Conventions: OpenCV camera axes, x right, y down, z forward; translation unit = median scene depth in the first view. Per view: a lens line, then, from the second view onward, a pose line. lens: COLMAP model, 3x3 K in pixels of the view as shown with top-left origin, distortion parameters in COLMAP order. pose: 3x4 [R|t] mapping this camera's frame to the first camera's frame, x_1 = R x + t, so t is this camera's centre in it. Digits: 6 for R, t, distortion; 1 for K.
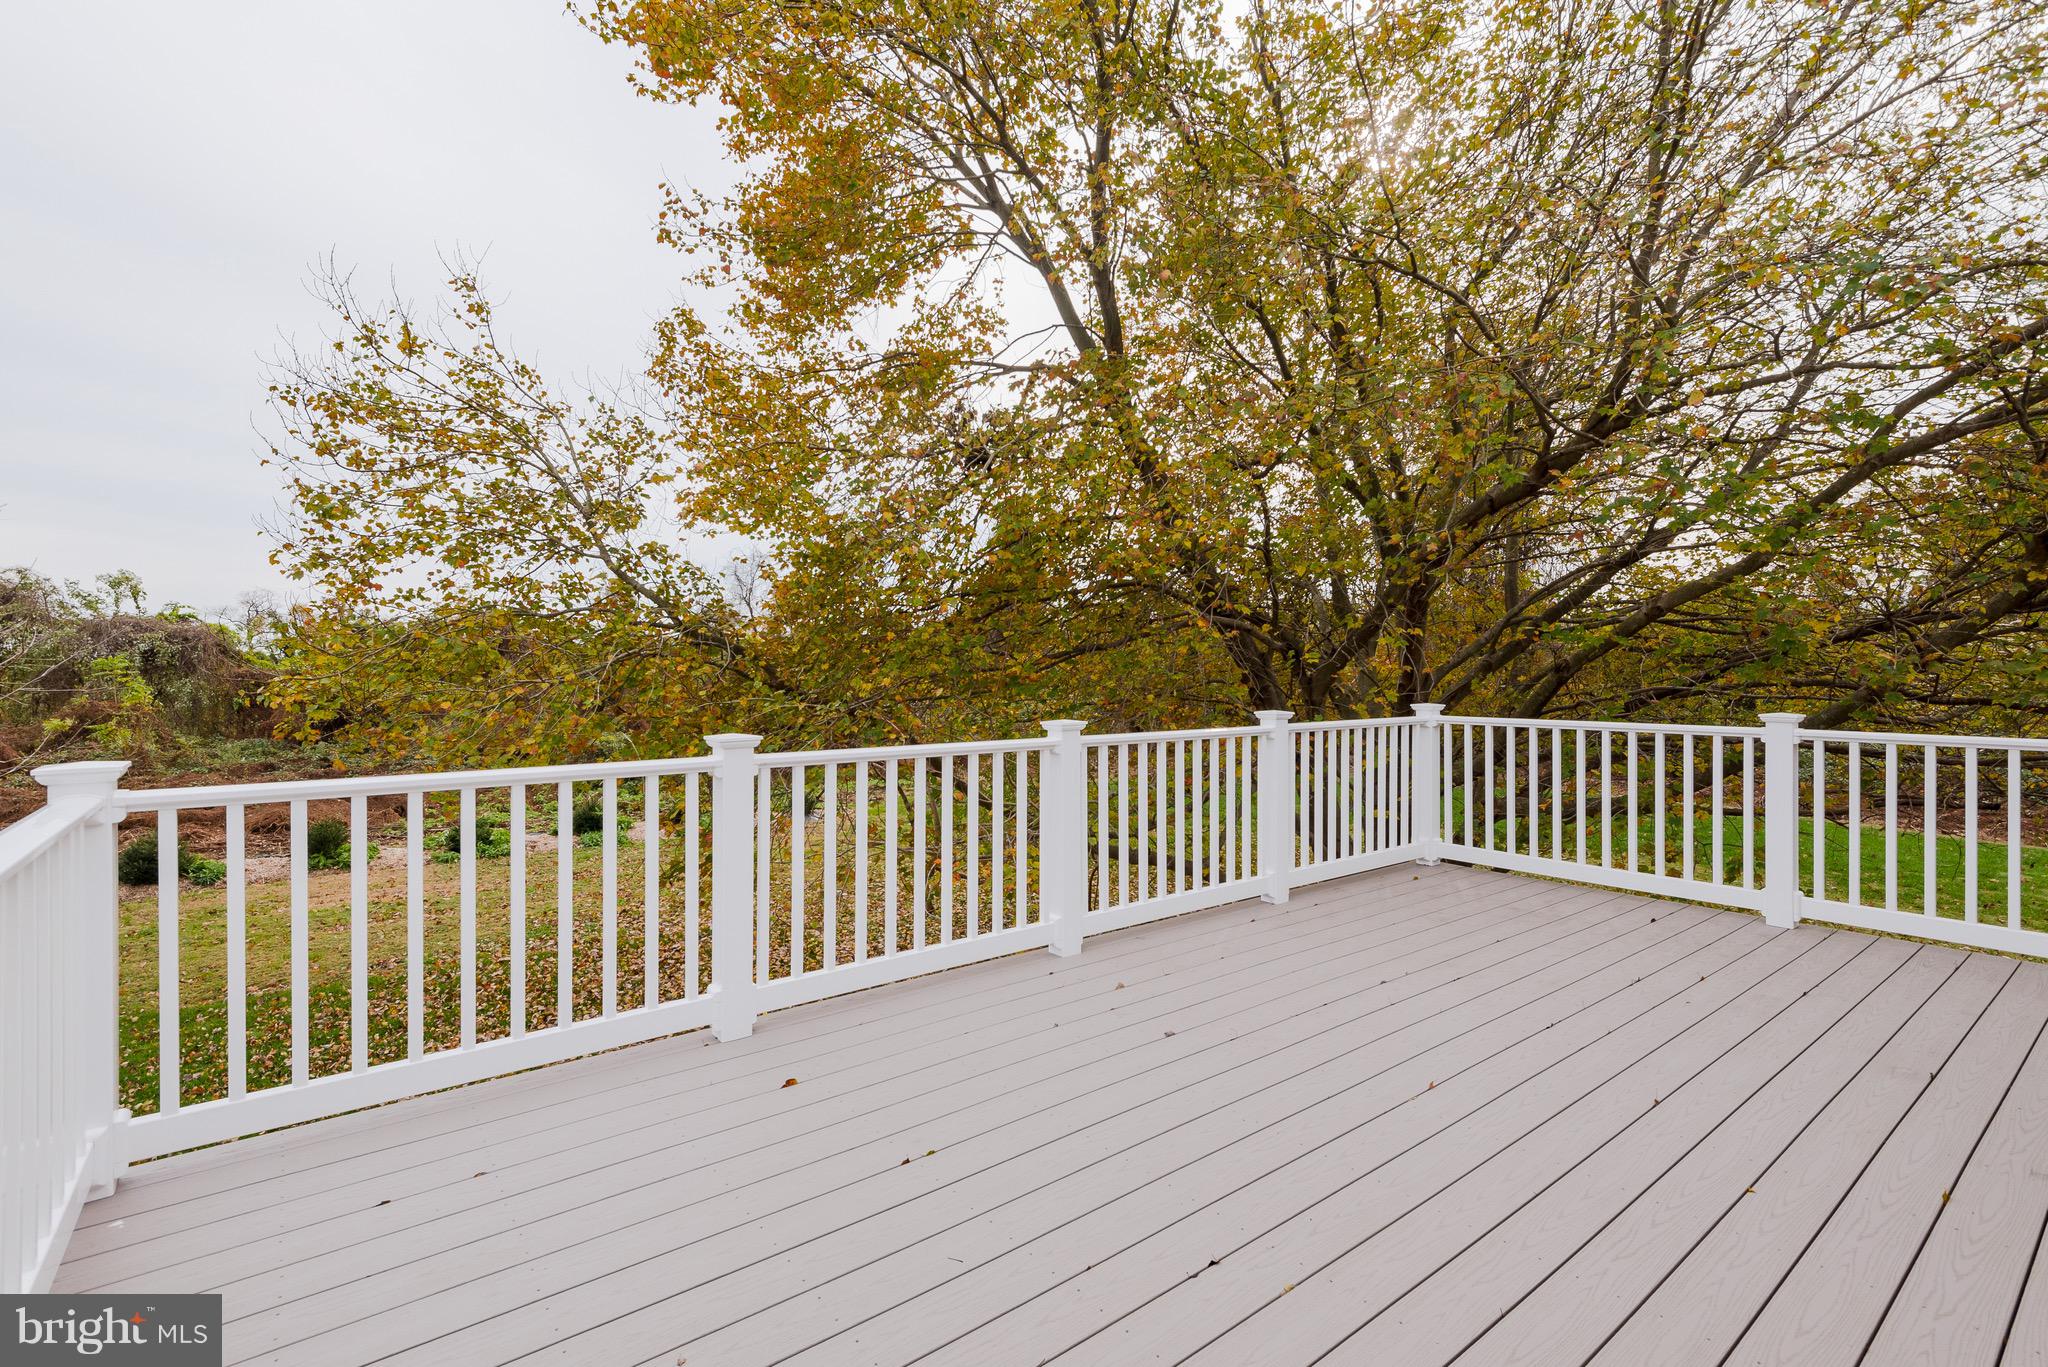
lens RADIAL K [[934.0, 0, 1022.1], [0, 934.0, 669.1], [0, 0, 1]] dist [0.009443, -0.003363]
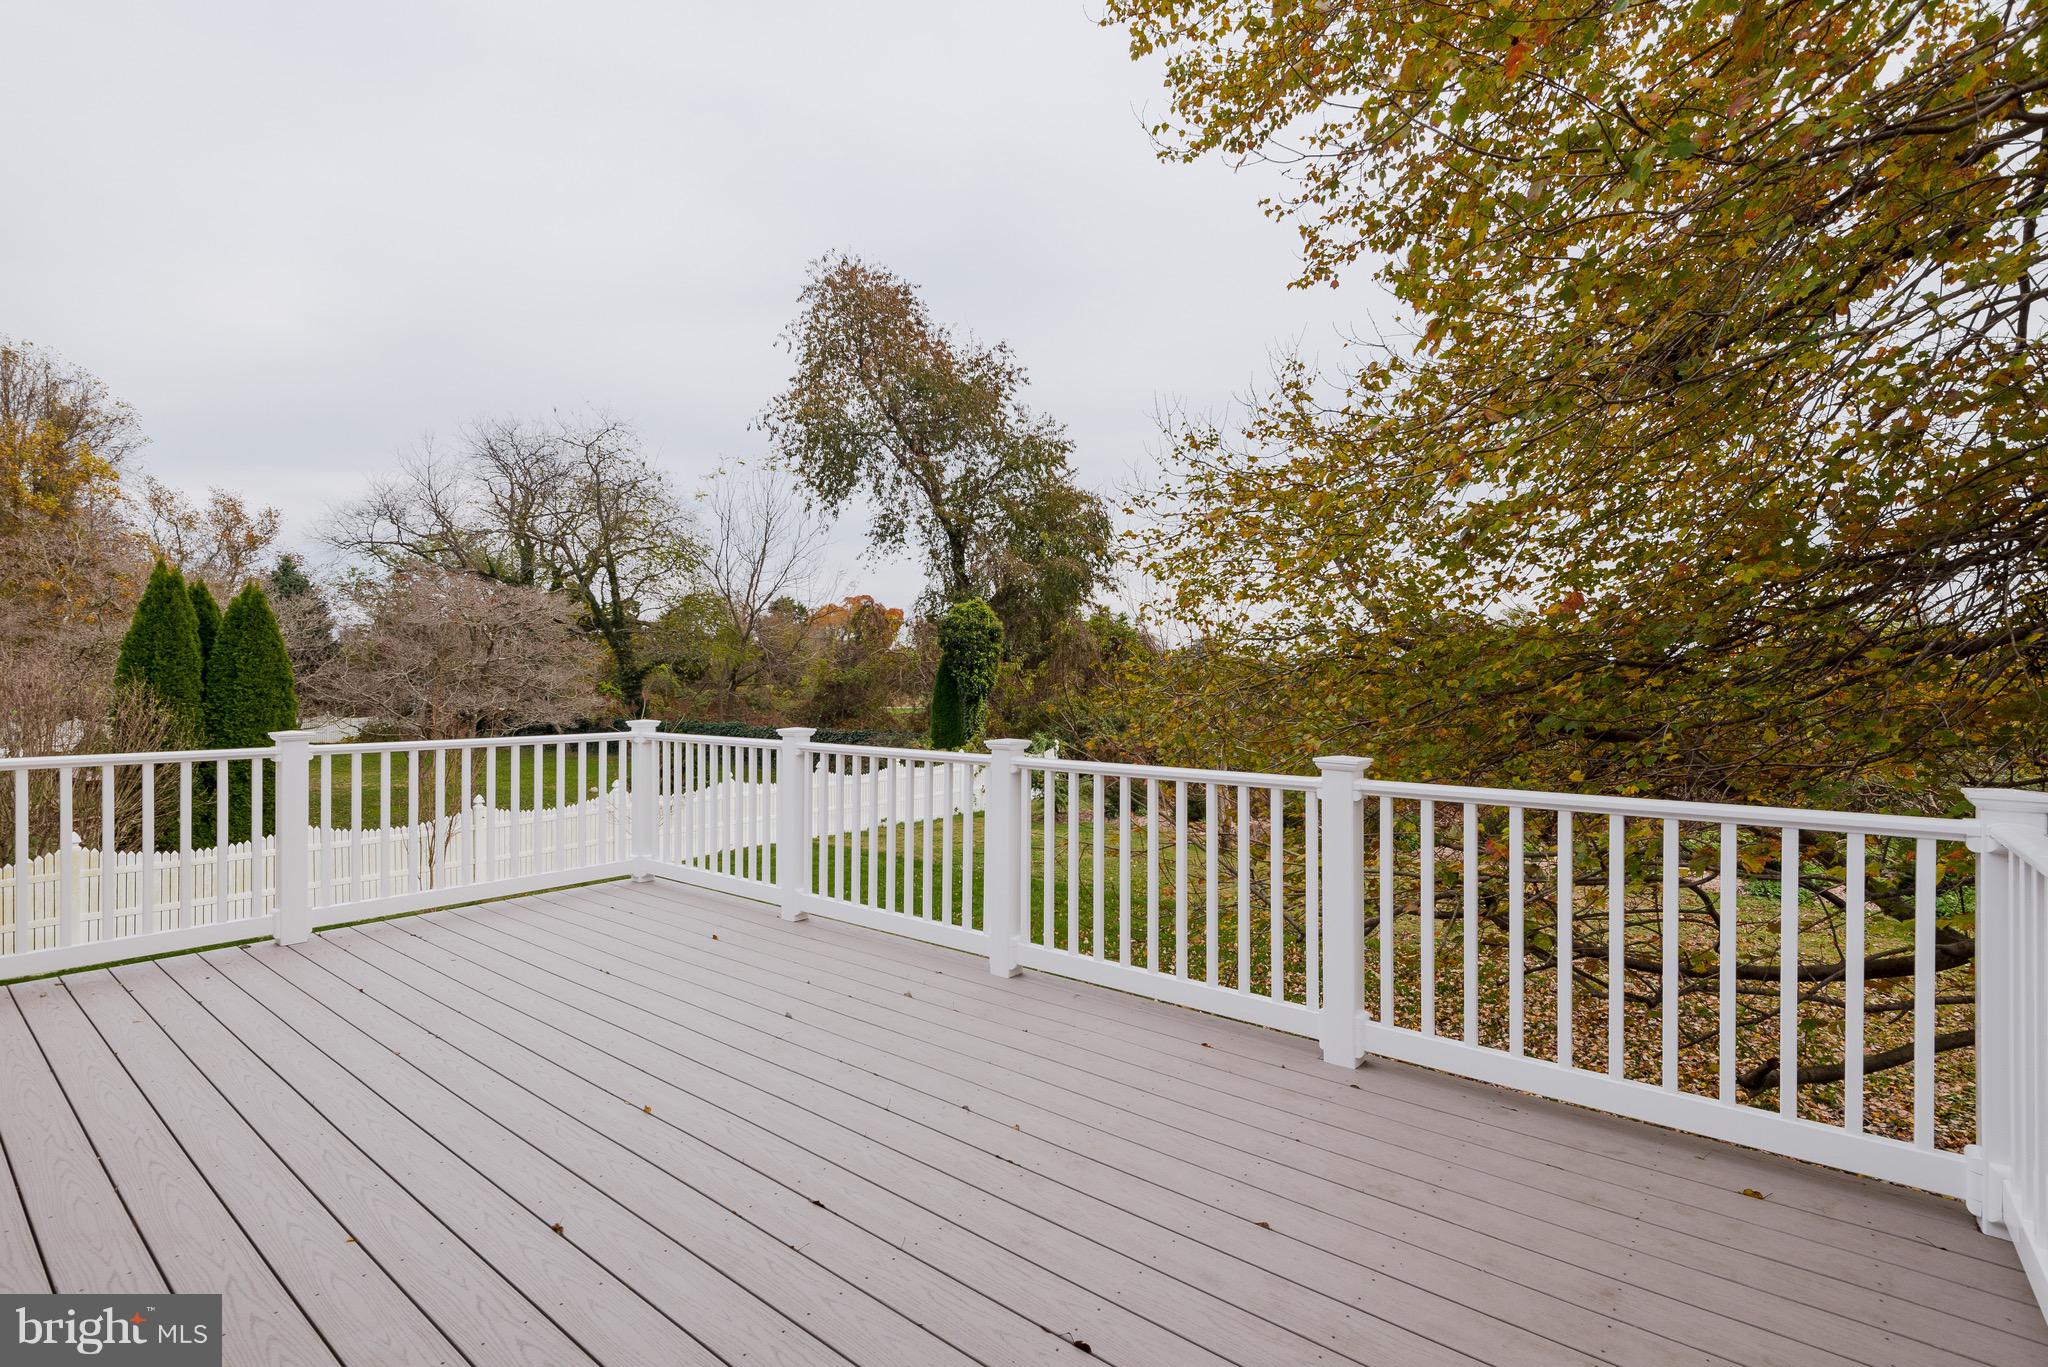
lens RADIAL K [[934.0, 0, 1024.3], [0, 934.0, 689.8], [0, 0, 1]] dist [0.009443, -0.003363]
pose [[0.235637, 0.002184, -0.971839, 0.858762], [-0.004897, 0.999987, 0.001060, 0.000868], [0.971829, 0.004510, 0.235644, 0.665586]]
